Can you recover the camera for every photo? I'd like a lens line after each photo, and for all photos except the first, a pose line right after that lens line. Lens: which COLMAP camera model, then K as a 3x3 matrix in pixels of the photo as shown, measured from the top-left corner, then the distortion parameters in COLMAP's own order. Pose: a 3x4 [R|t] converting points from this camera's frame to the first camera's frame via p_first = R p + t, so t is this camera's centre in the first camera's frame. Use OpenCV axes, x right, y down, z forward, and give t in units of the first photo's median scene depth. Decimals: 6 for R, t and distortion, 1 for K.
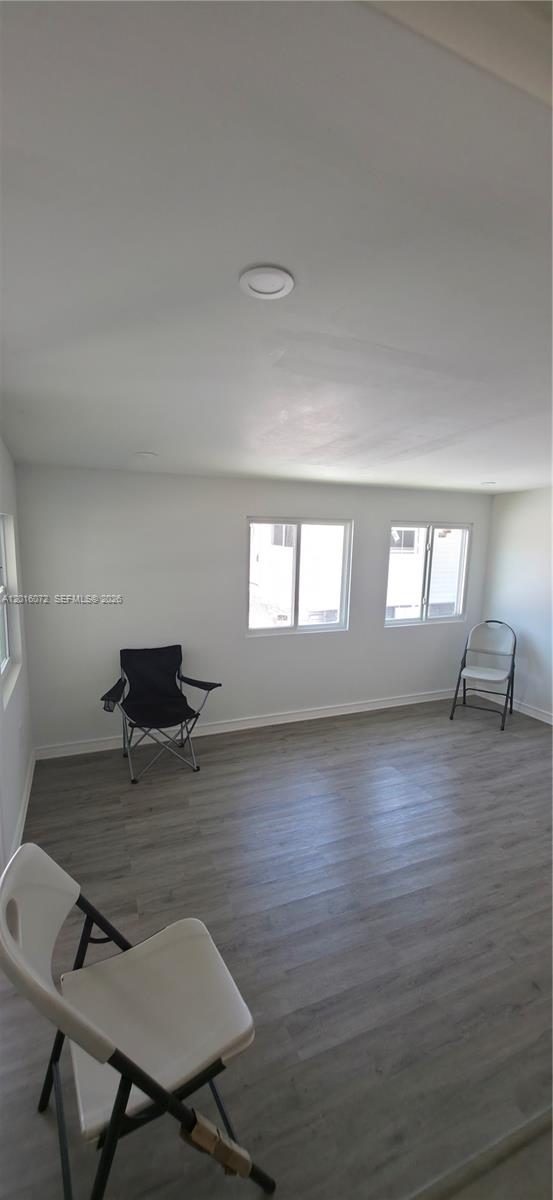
lens RADIAL K [[470.5, 0, 276.5], [0, 470.5, 600.0], [0, 0, 1]] dist [-0.000221, -0.000101]
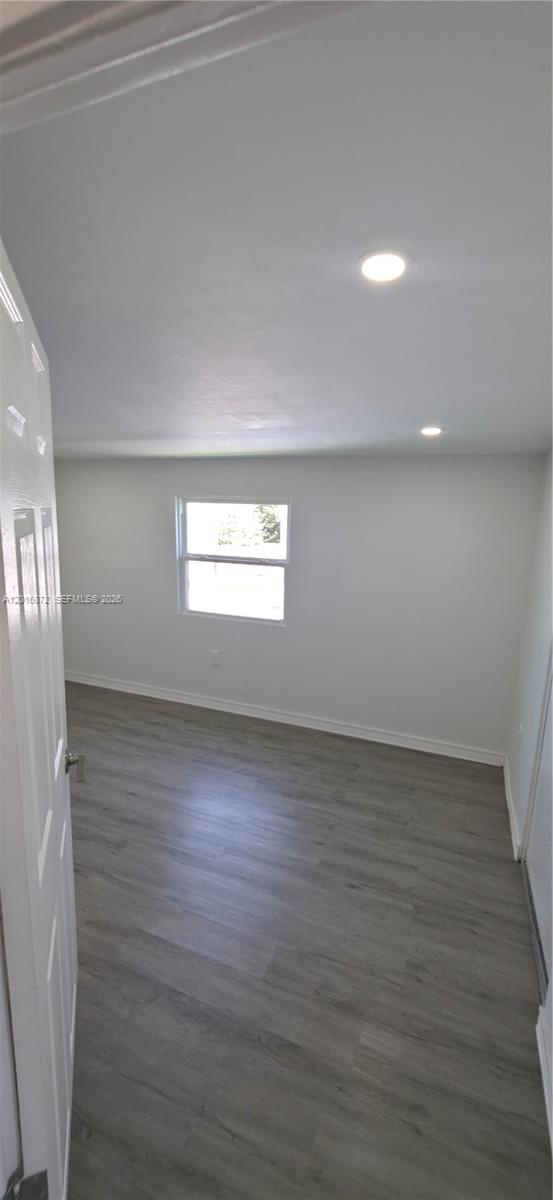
lens RADIAL K [[470.5, 0, 276.5], [0, 470.5, 600.0], [0, 0, 1]] dist [-0.000221, -0.000101]
pose [[0.737181, 0.126571, -0.663735, 0.811370], [-0.121385, 0.991125, 0.054185, -0.035050], [0.664702, 0.040623, 0.746003, 0.378437]]
